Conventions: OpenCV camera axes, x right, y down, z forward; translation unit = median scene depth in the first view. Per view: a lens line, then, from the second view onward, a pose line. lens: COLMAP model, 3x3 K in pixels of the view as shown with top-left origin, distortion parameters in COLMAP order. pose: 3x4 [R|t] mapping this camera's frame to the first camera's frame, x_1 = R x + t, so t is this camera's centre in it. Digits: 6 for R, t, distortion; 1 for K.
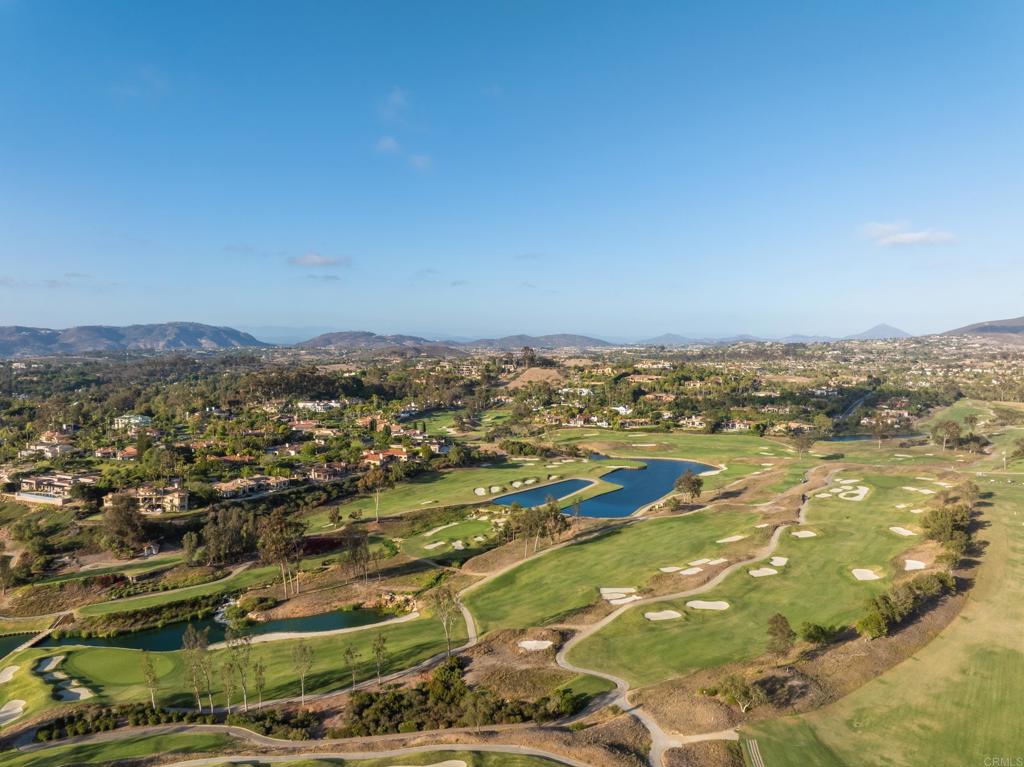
lens RADIAL K [[721.6, 0, 516.7], [0, 721.6, 383.9], [0, 0, 1]] dist [-0.046161, 0.022032]
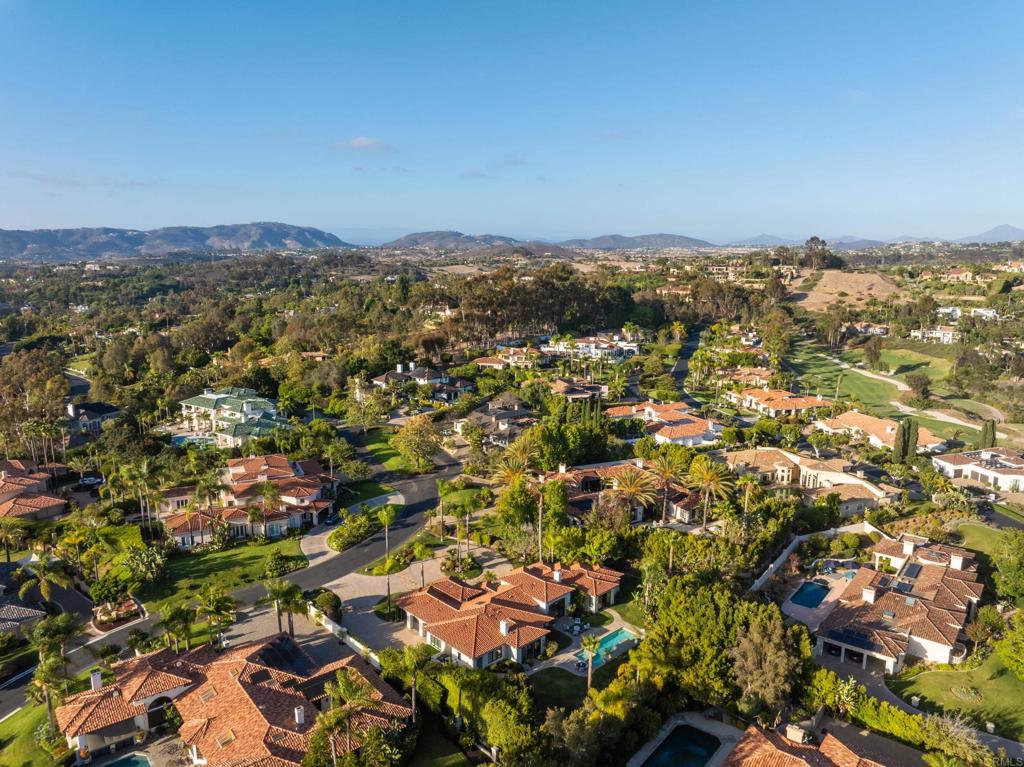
lens RADIAL K [[721.6, 0, 516.7], [0, 721.6, 383.9], [0, 0, 1]] dist [-0.046161, 0.022032]
pose [[0.994594, 0.018525, -0.102178, -0.143100], [-0.004689, 0.990969, 0.134012, -0.005210], [0.103738, -0.132809, 0.985698, 0.265589]]
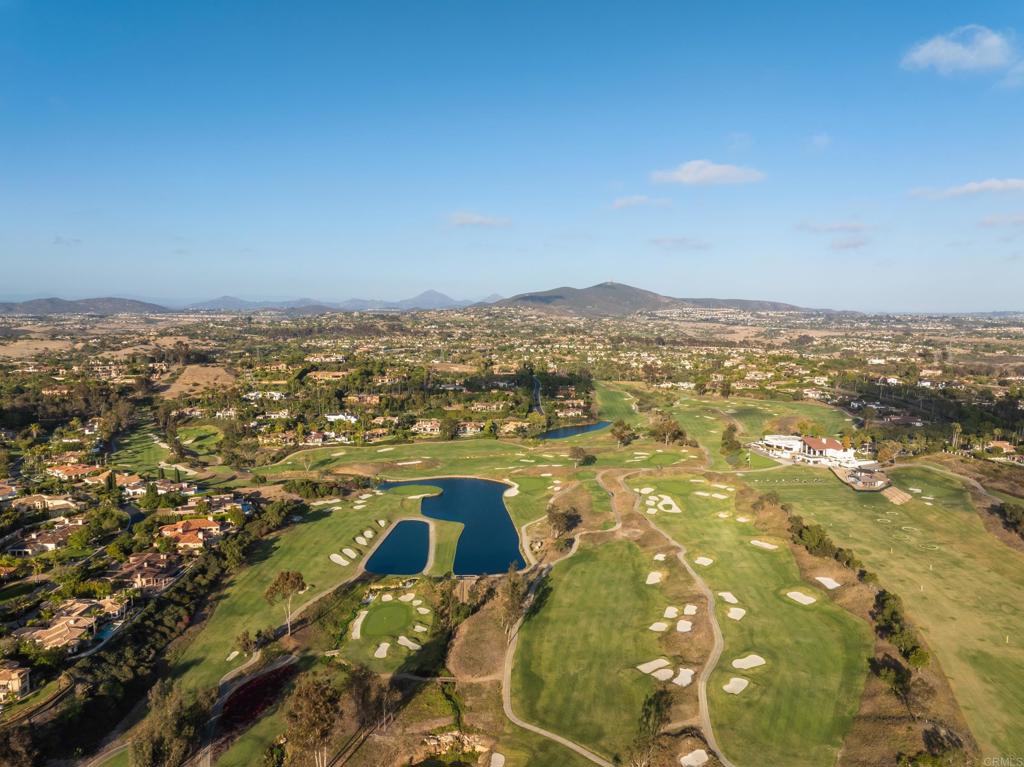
lens RADIAL K [[721.6, 0, 516.7], [0, 721.6, 383.9], [0, 0, 1]] dist [-0.046161, 0.022032]
pose [[0.826228, -0.053729, 0.560768, -0.107154], [0.023933, 0.997890, 0.060349, -0.033828], [-0.562827, -0.036441, 0.825771, 0.051213]]
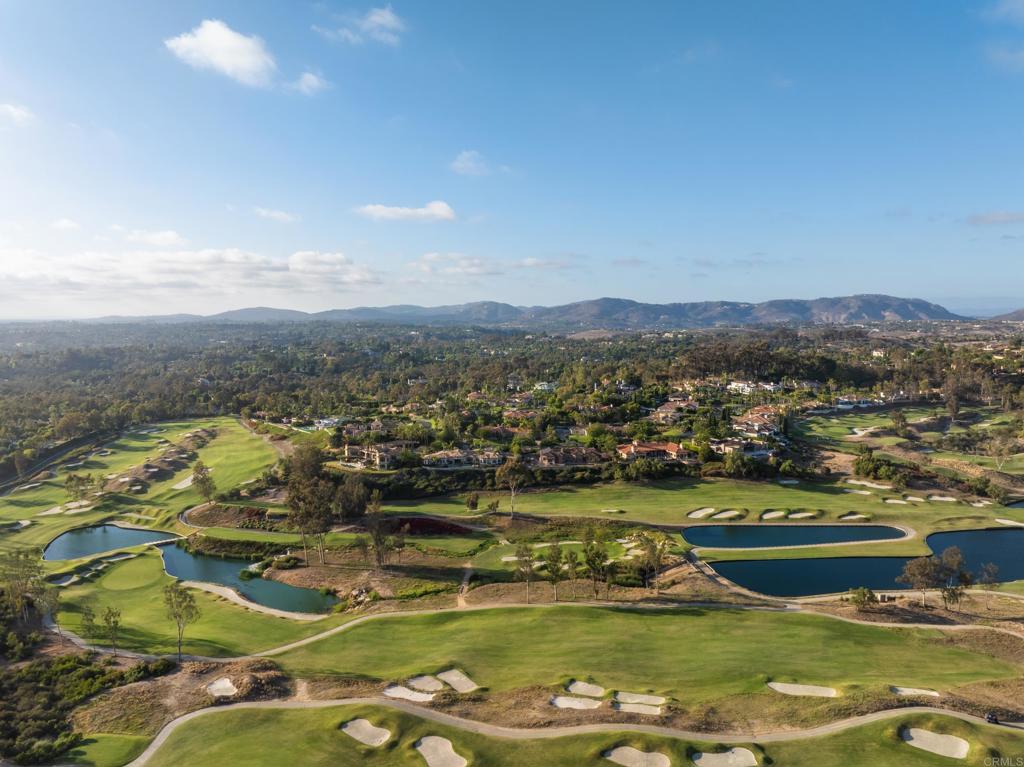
lens RADIAL K [[721.6, 0, 516.7], [0, 721.6, 383.9], [0, 0, 1]] dist [-0.046161, 0.022032]
pose [[0.606123, 0.071367, -0.792162, 0.129709], [-0.041103, 0.997446, 0.058412, -0.007263], [0.794308, -0.002844, 0.607509, 0.116548]]
